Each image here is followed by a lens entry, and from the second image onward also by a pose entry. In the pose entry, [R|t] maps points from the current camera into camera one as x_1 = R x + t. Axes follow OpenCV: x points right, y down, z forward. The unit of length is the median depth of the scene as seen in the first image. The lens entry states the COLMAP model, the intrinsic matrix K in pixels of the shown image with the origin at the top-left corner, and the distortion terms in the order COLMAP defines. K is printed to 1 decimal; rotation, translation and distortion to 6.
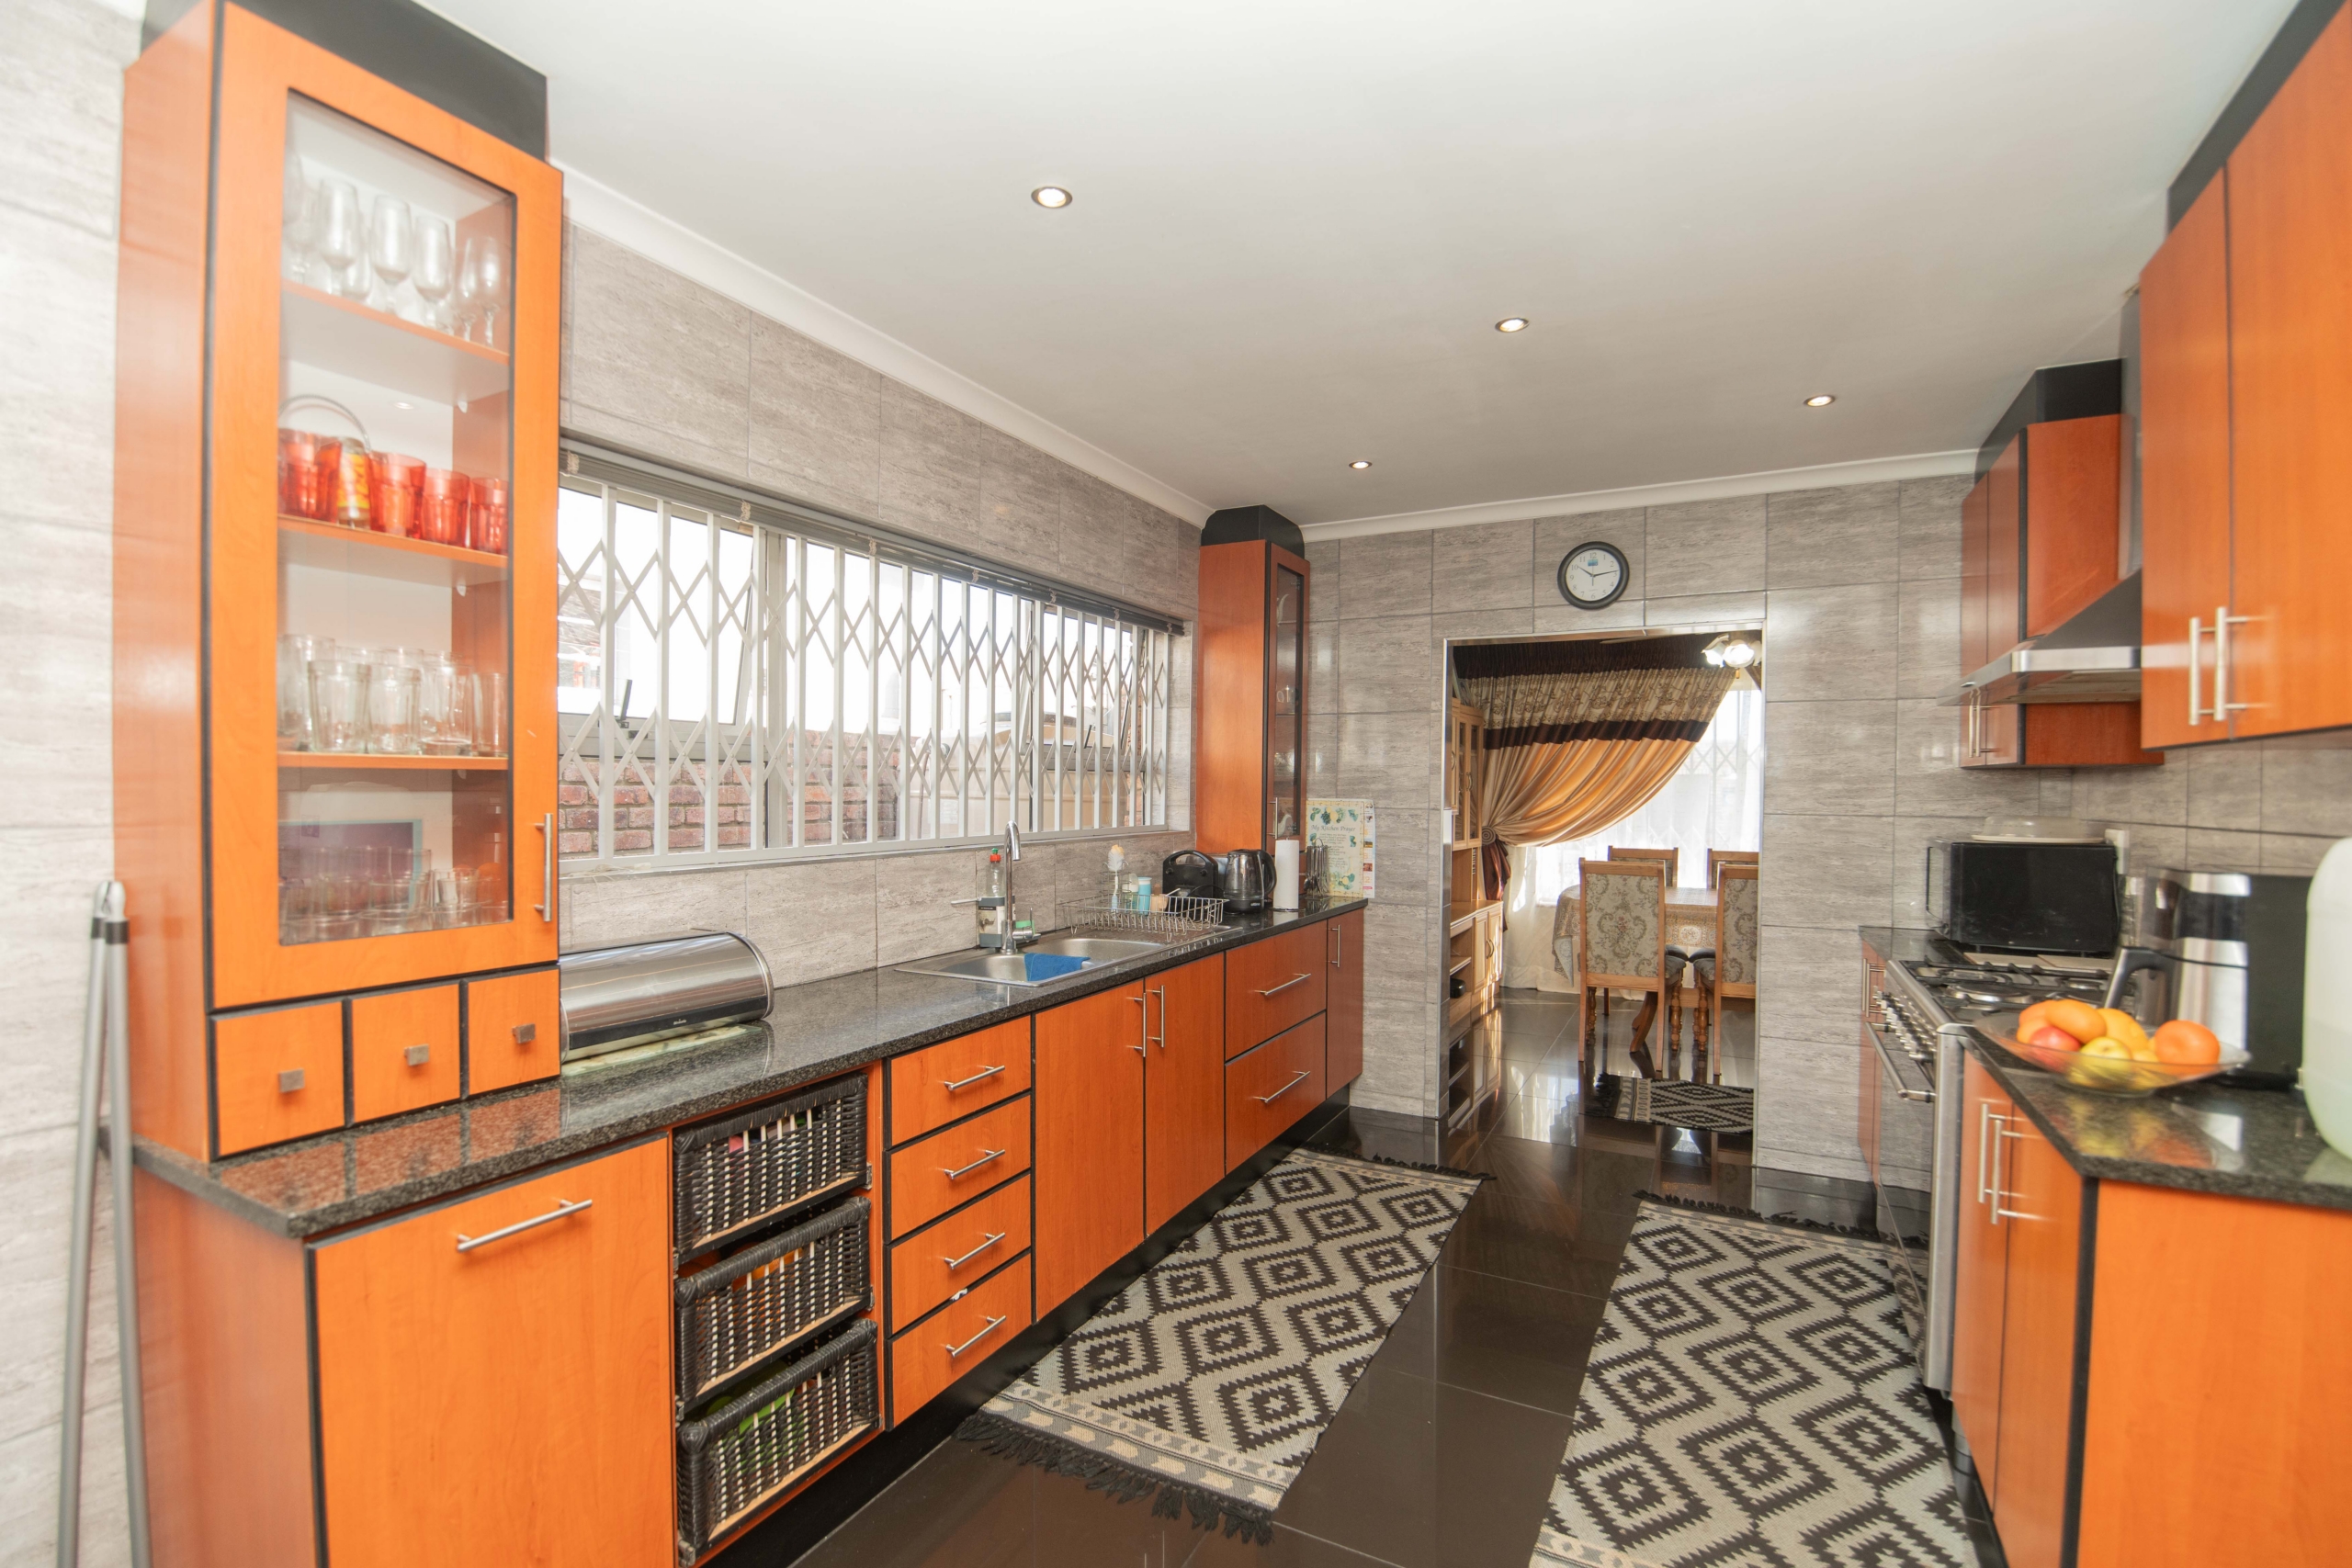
lens RADIAL K [[1047.7, 0, 1194.7], [0, 1047.7, 805.4], [0, 0, 1]] dist [-0.013361, -0.007722]
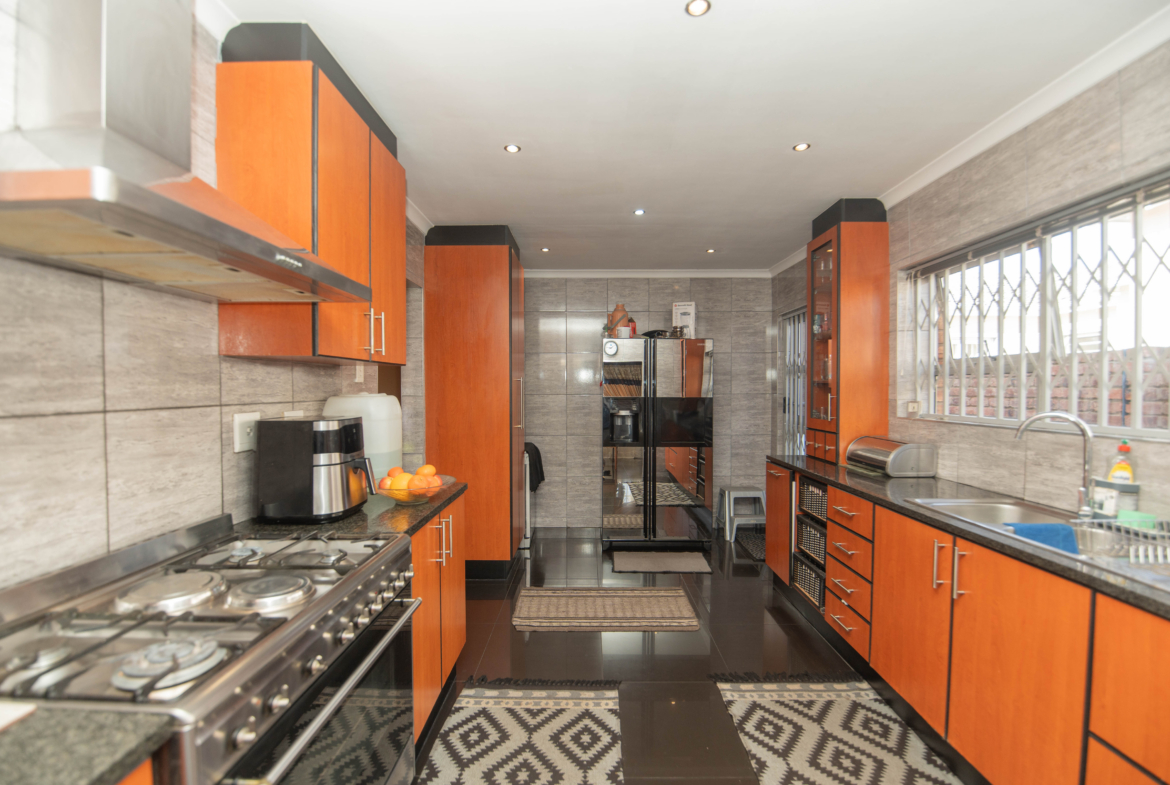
lens RADIAL K [[521.2, 0, 588.6], [0, 521.2, 399.0], [0, 0, 1]] dist [-0.013361, -0.007722]
pose [[-0.886757, -0.000077, -0.462236, 0.483384], [-0.016489, 0.999369, 0.031466, -0.008755], [0.461942, 0.035524, -0.886199, 1.027196]]
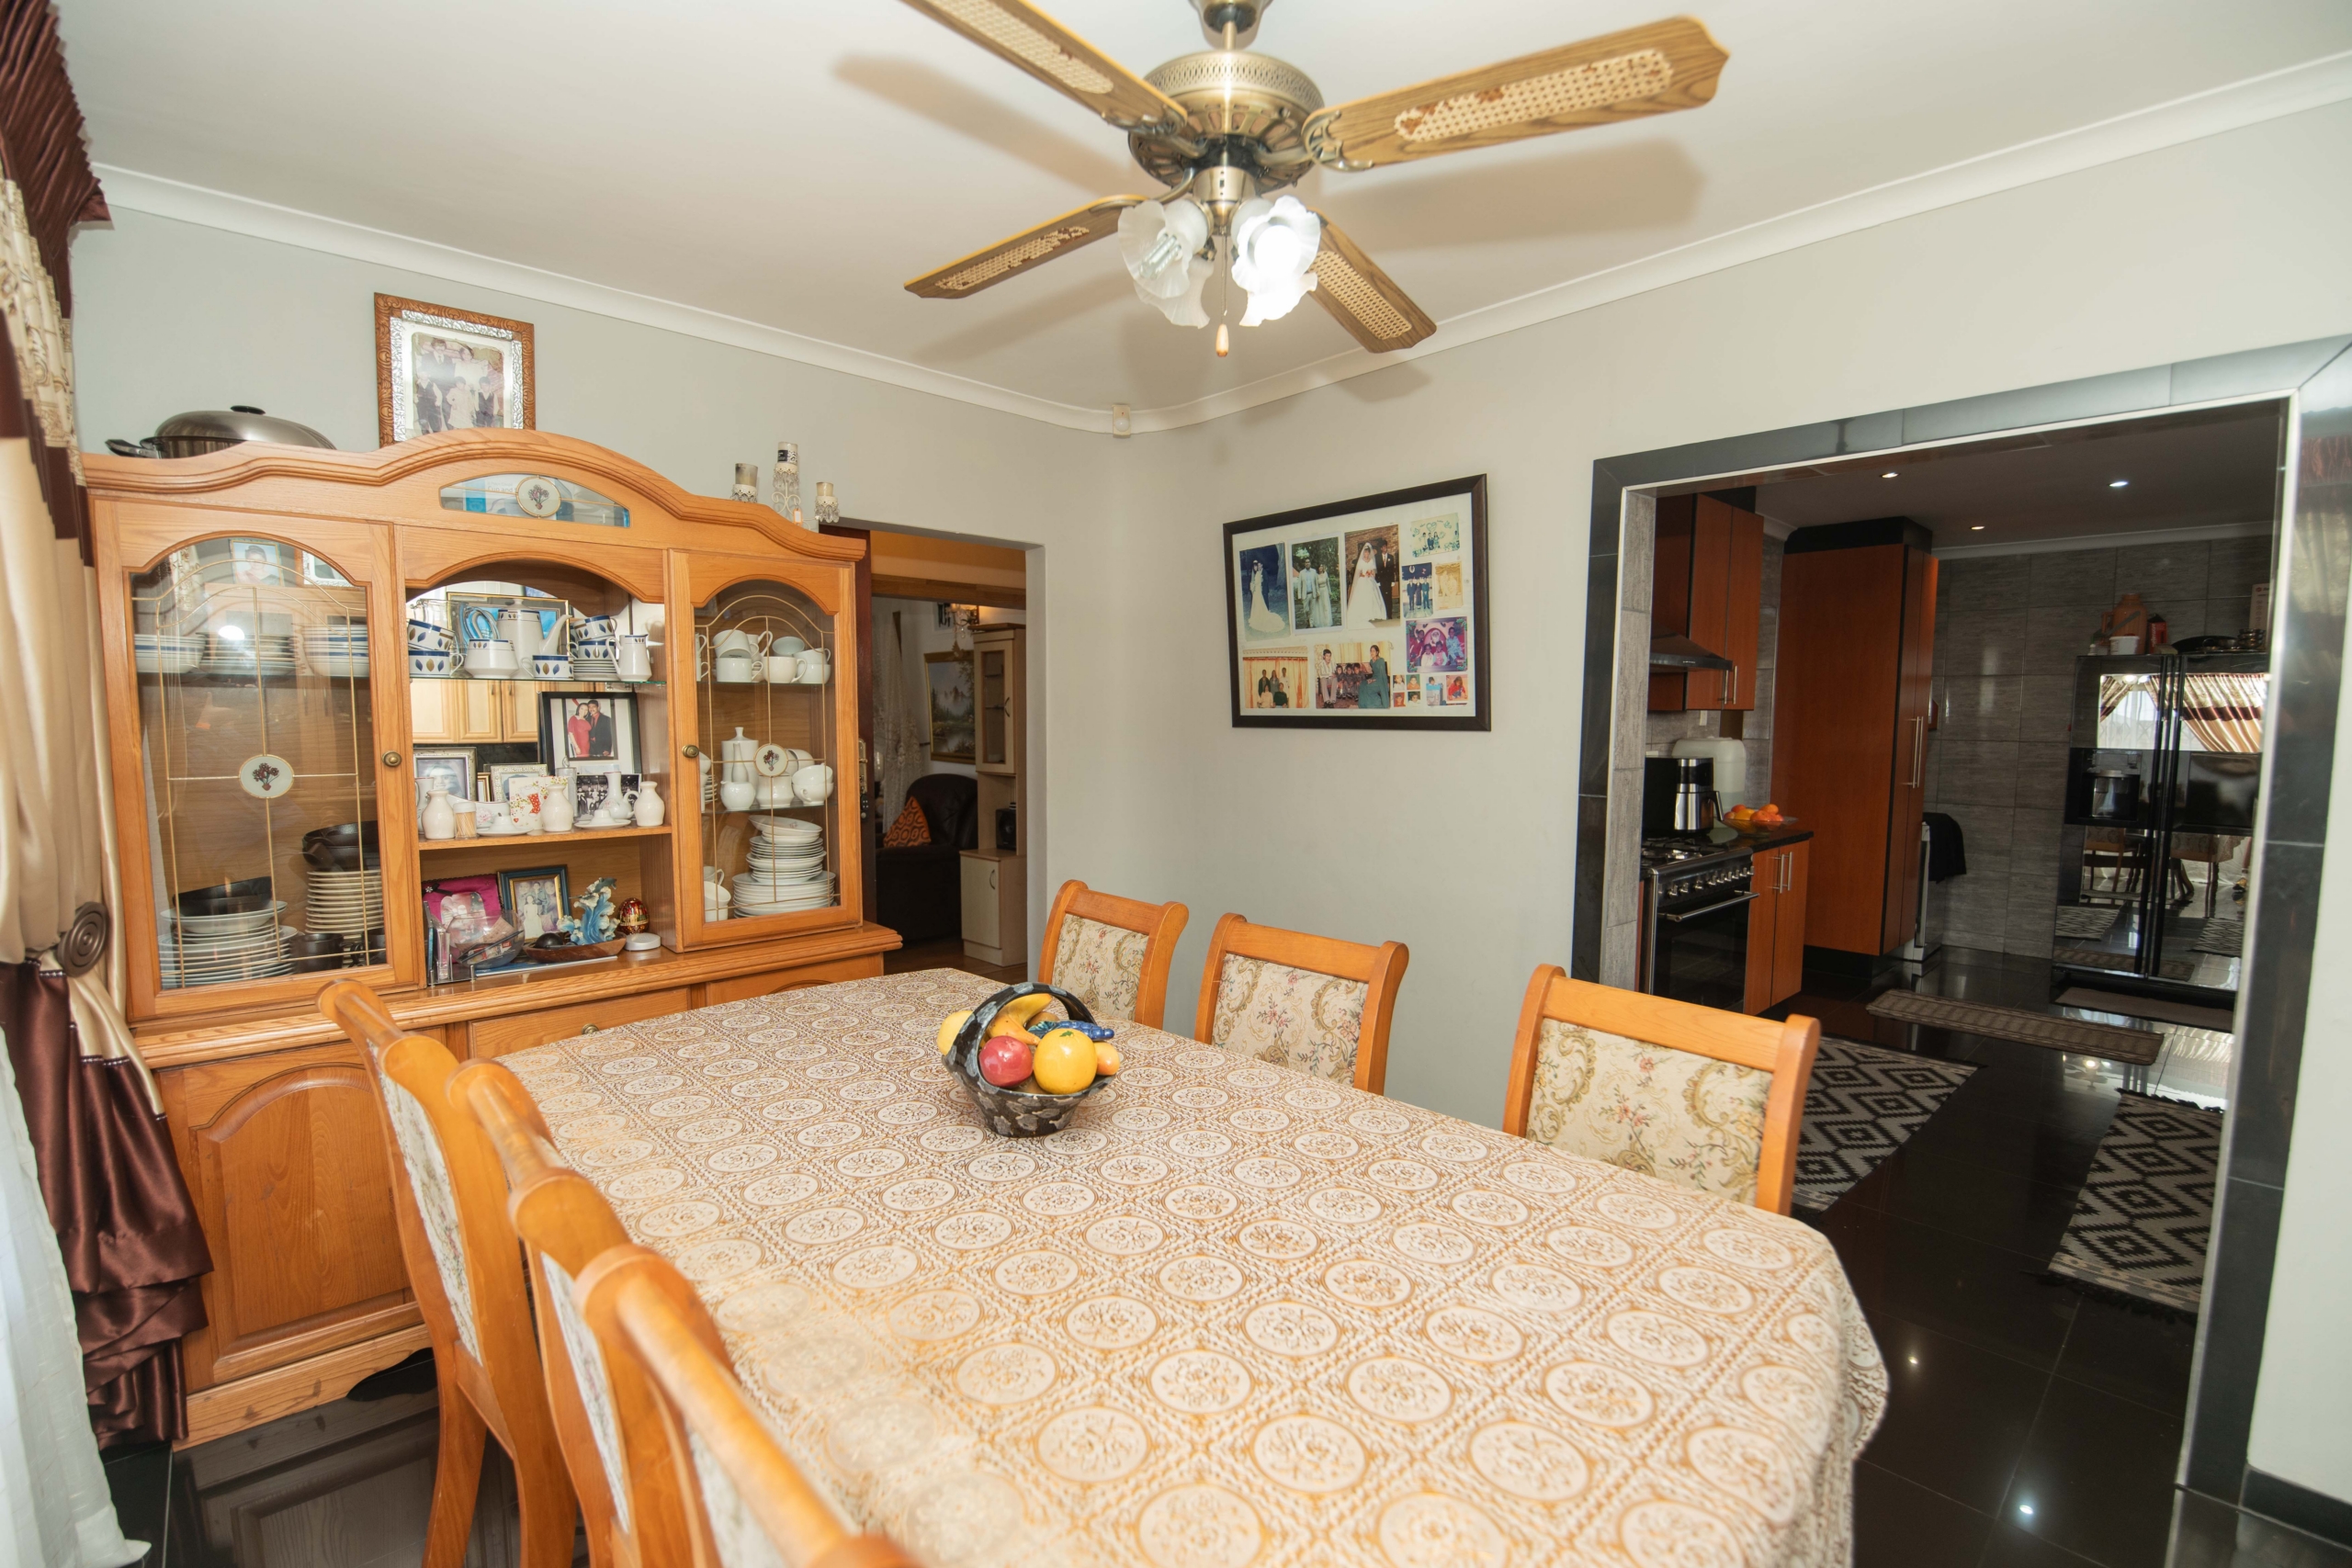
lens RADIAL K [[1047.7, 0, 1183.1], [0, 1047.7, 788.1], [0, 0, 1]] dist [-0.013361, -0.007722]
pose [[-0.942109, -0.044521, 0.332339, 0.627241], [-0.013095, 0.995275, 0.096208, -0.047268], [-0.335052, 0.086286, -0.938240, 1.858449]]
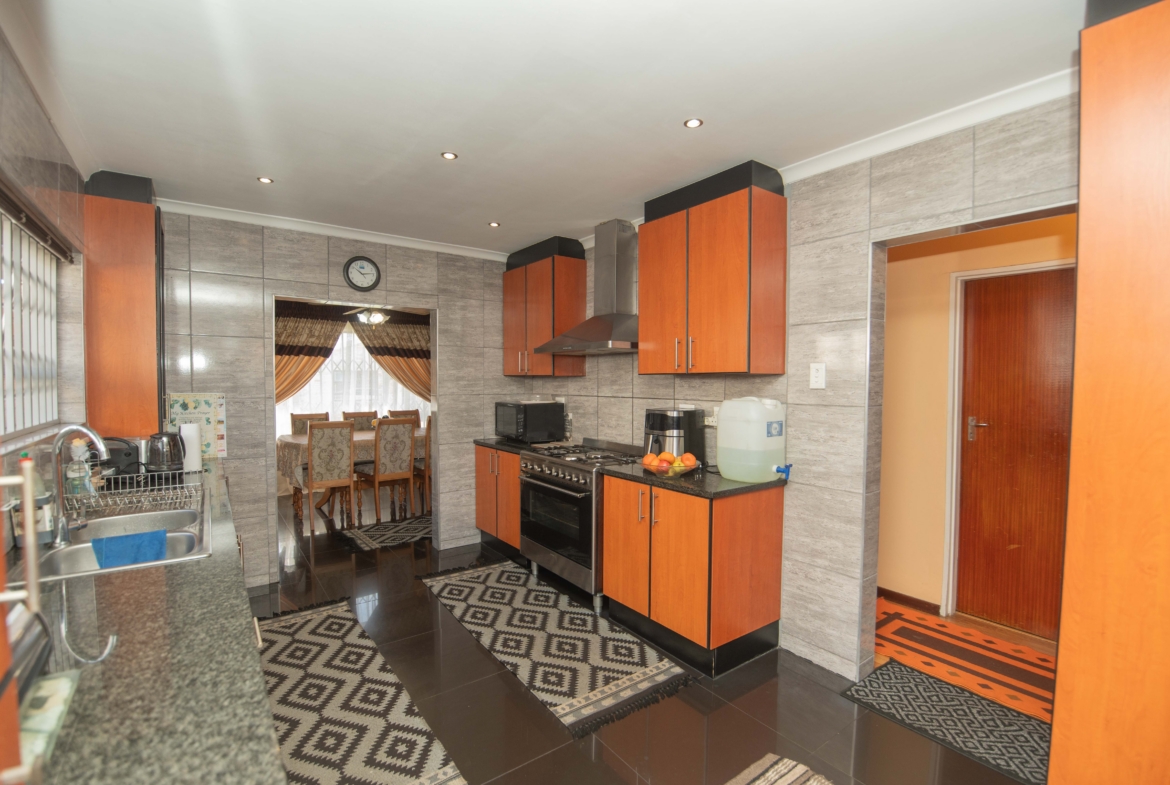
lens RADIAL K [[521.2, 0, 593.7], [0, 521.2, 402.4], [0, 0, 1]] dist [-0.013361, -0.007722]
pose [[0.428802, -0.043196, 0.902365, -0.335273], [0.013916, 0.999054, 0.041211, -0.018257], [-0.903291, -0.005114, 0.428997, 0.219595]]
